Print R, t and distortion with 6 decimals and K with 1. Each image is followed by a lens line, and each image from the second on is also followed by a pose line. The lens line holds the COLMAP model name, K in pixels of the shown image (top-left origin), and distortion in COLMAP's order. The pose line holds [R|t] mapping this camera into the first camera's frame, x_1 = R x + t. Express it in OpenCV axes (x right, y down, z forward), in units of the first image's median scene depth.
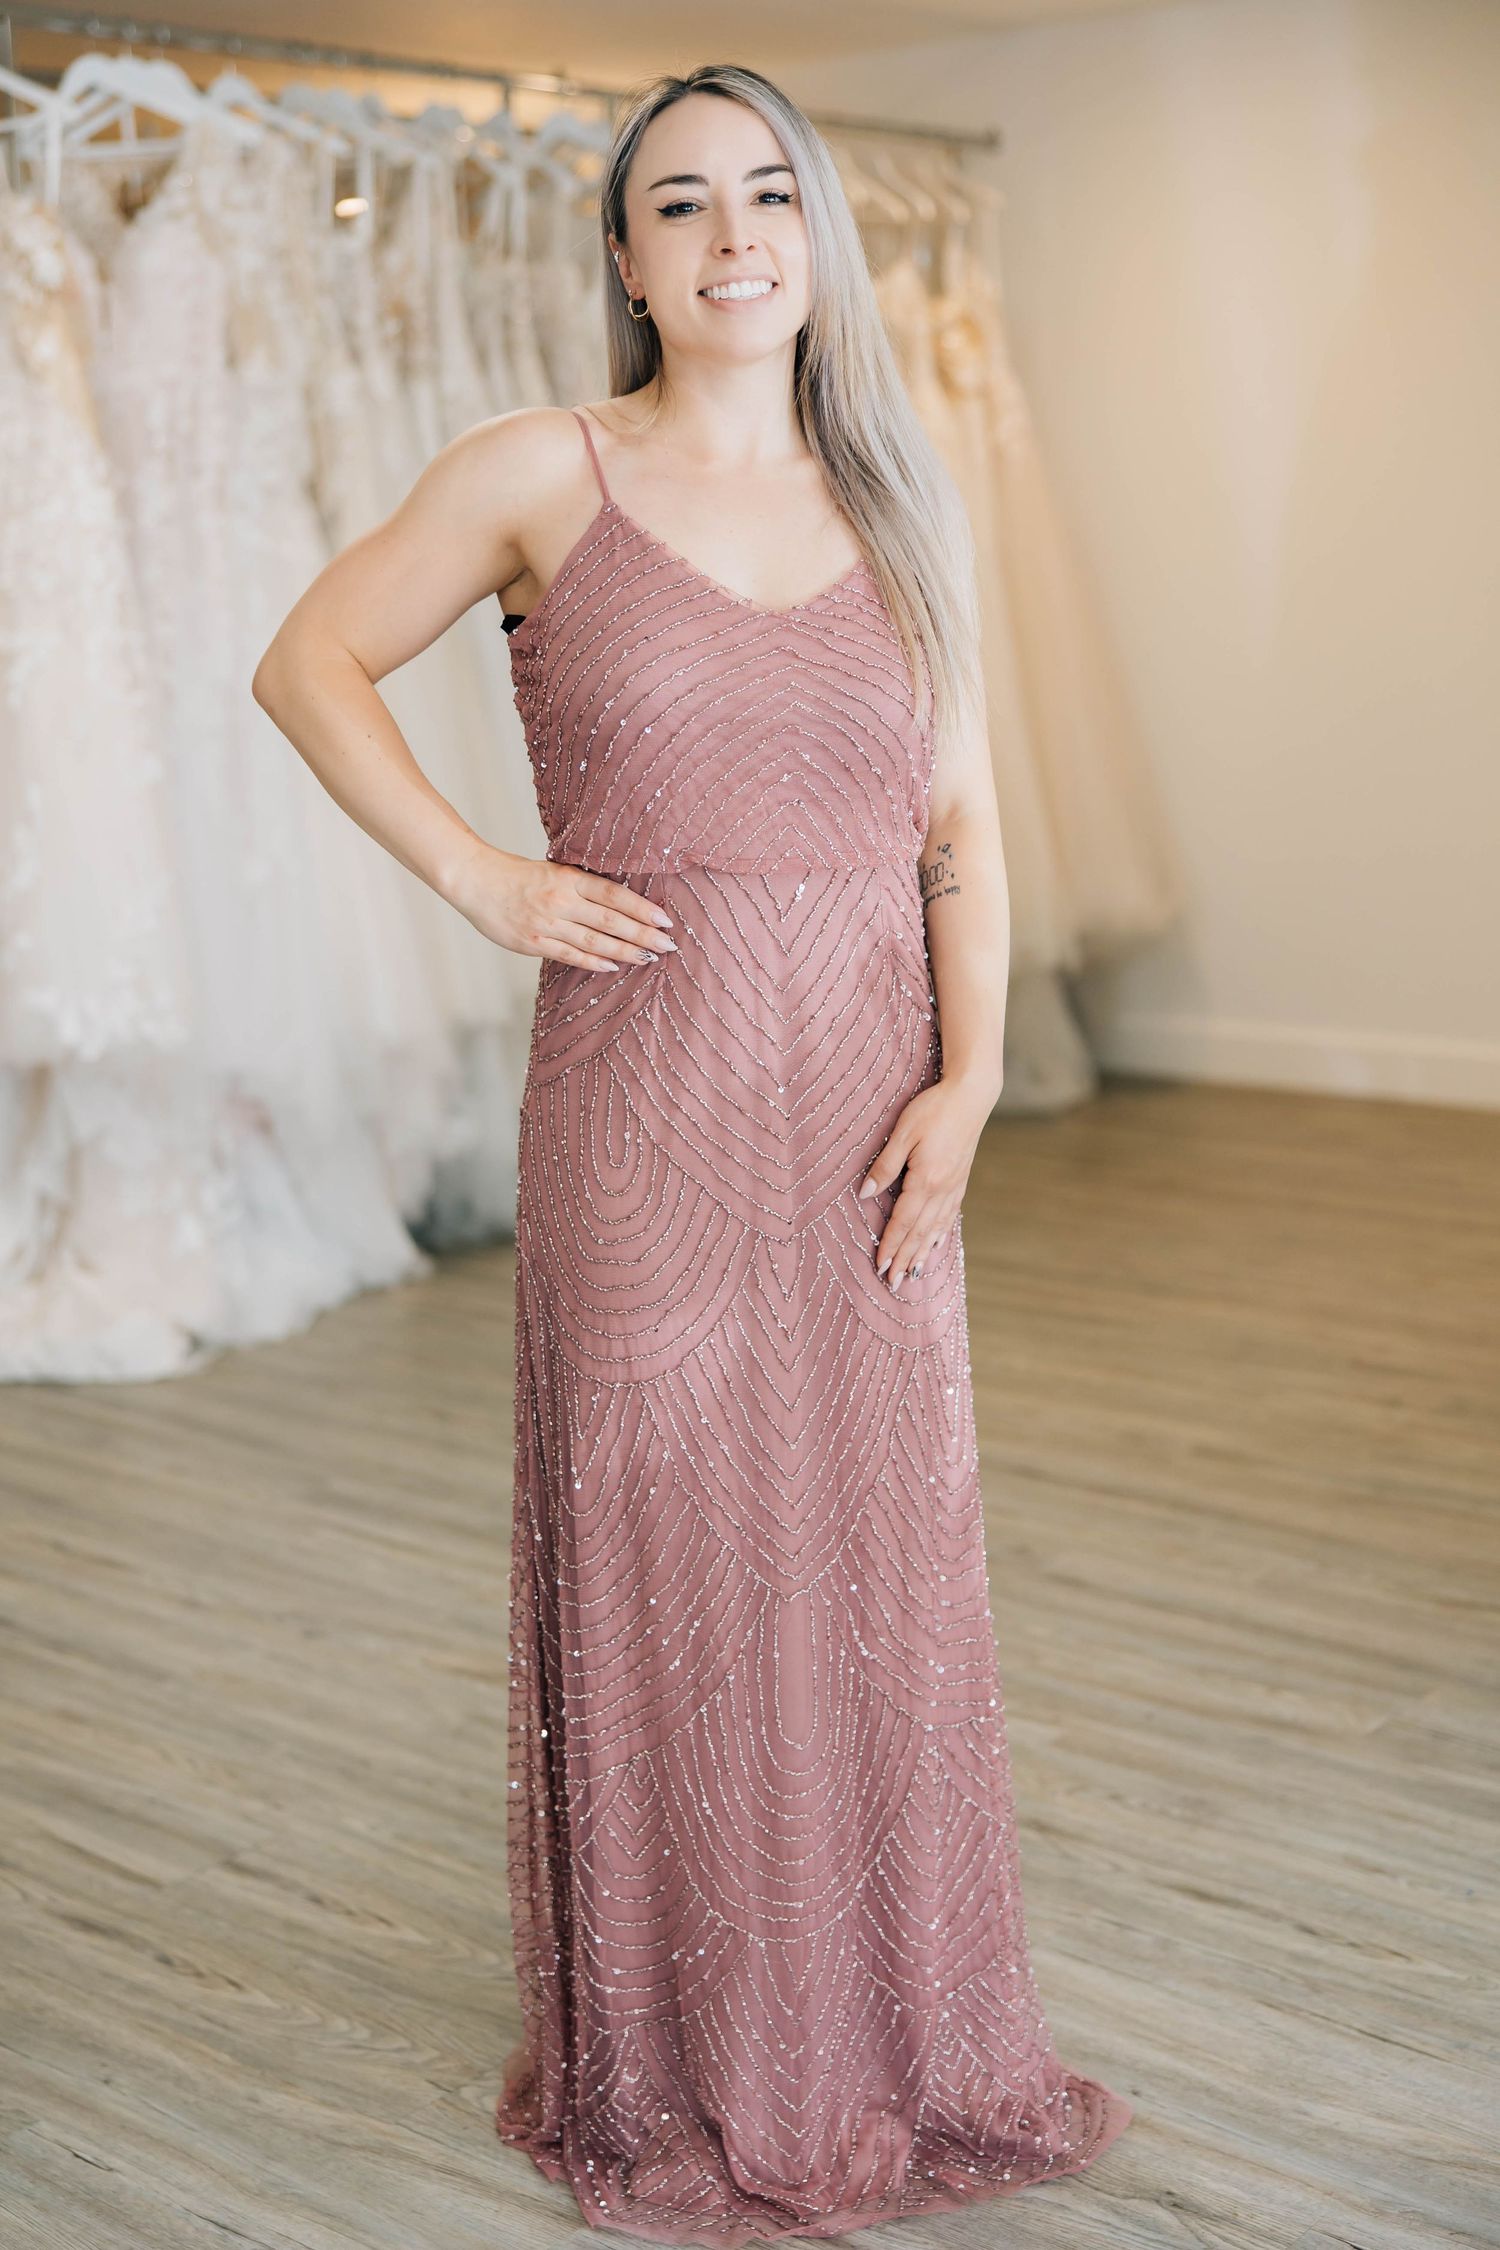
lens RADIAL K [[3075.5, 0, 758.9], [0, 3075.5, 1083.6], [0, 0, 1]] dist [0.013189, 0.000000]
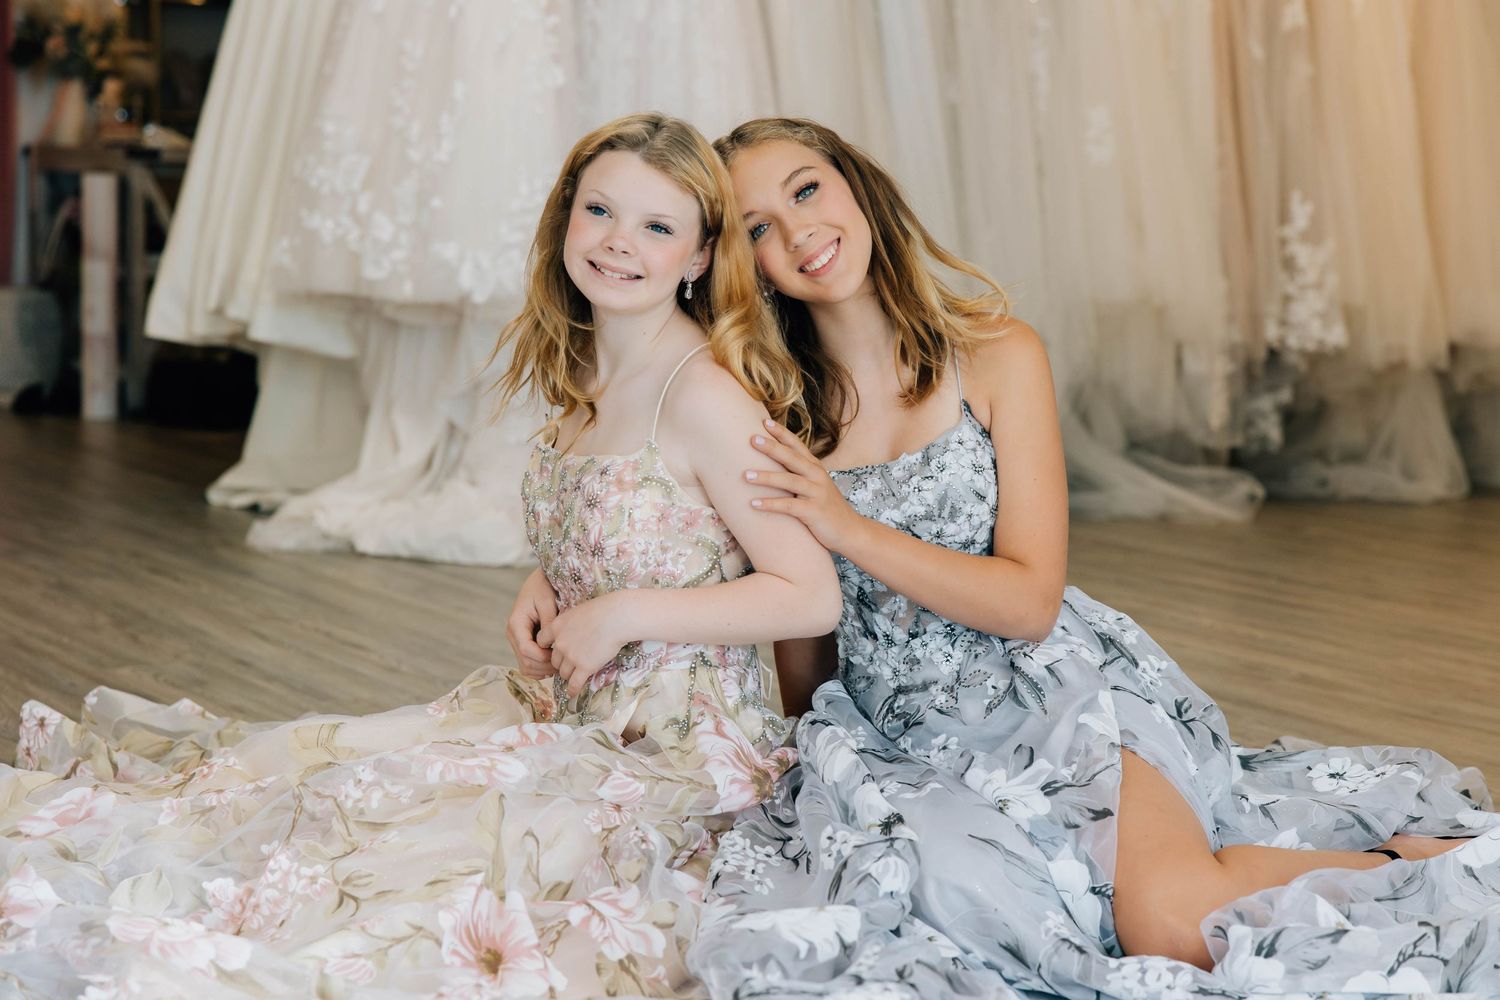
lens RADIAL K [[2710.6, 0, 751.0], [0, 2710.6, 487.4], [0, 0, 1]] dist [0.112245, 0.000000]
pose [[0.952661, 0.087708, -0.291108, 0.274969], [-0.106651, 0.993047, -0.049824, 0.141768], [0.284714, 0.078512, 0.955392, -0.003211]]
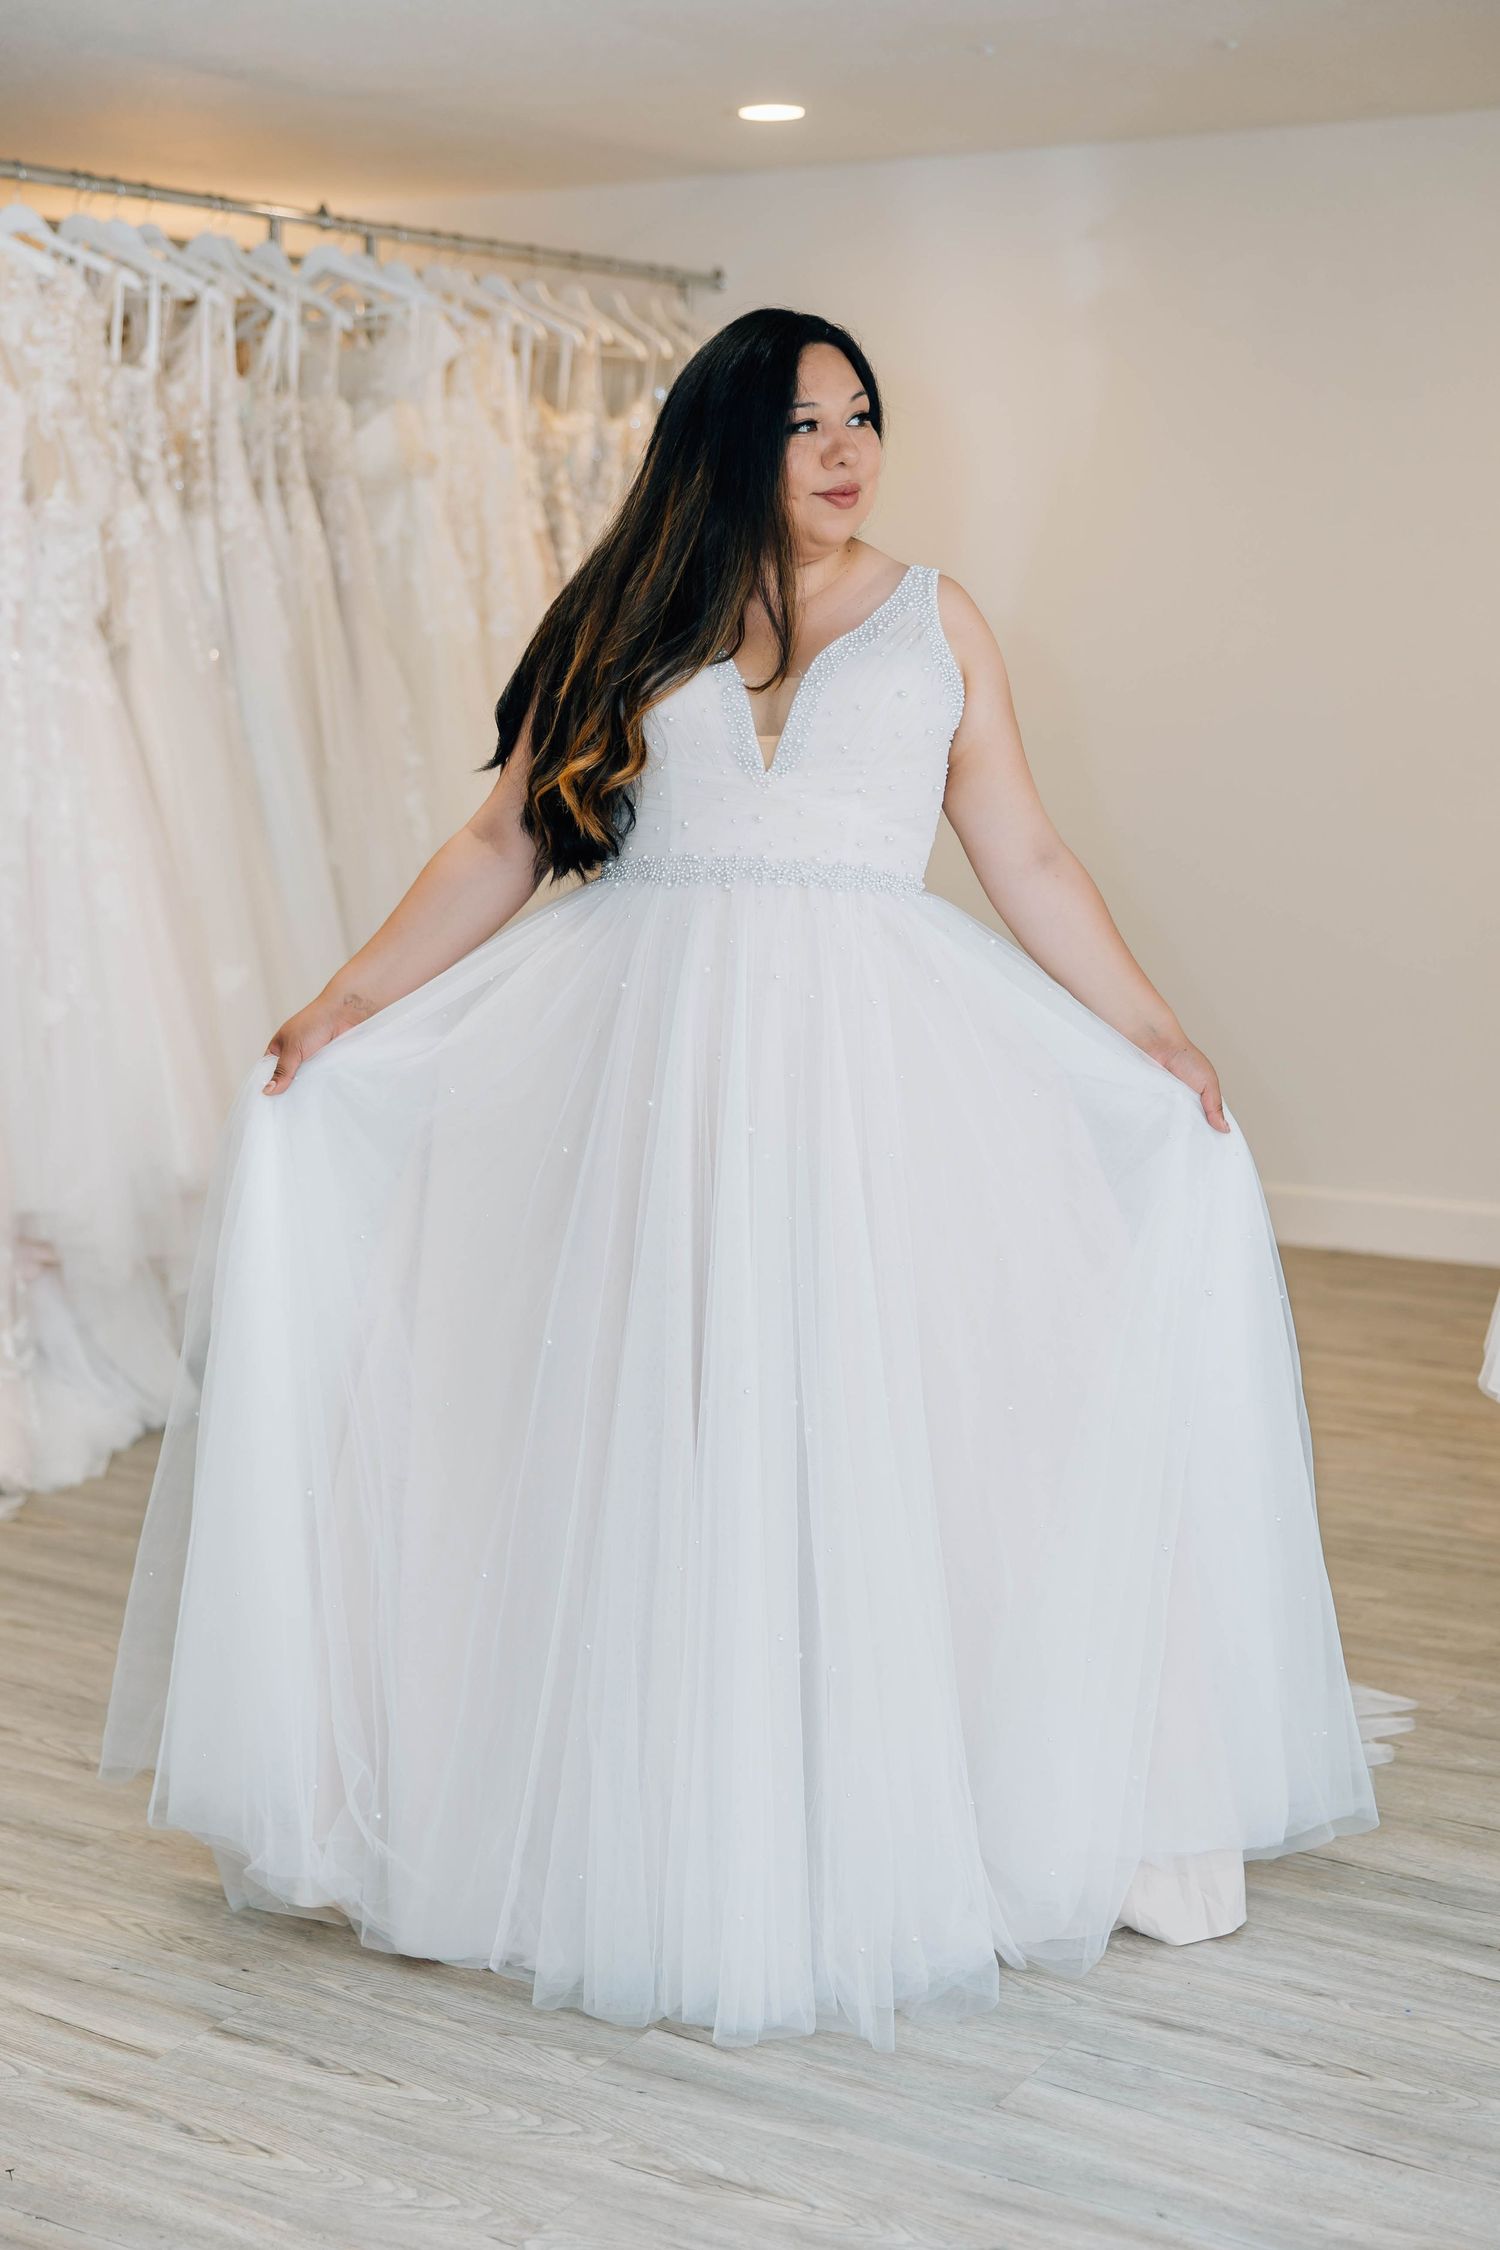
lens RADIAL K [[3154.6, 0, 745.3], [0, 3154.6, 1131.9], [0, 0, 1]] dist [0.014024, 0.000000]
pose [[0.988511, 0.002935, 0.151118, -0.133715], [-0.001274, 0.999938, -0.011087, -0.026326], [-0.151141, 0.010767, 0.988454, -0.049550]]
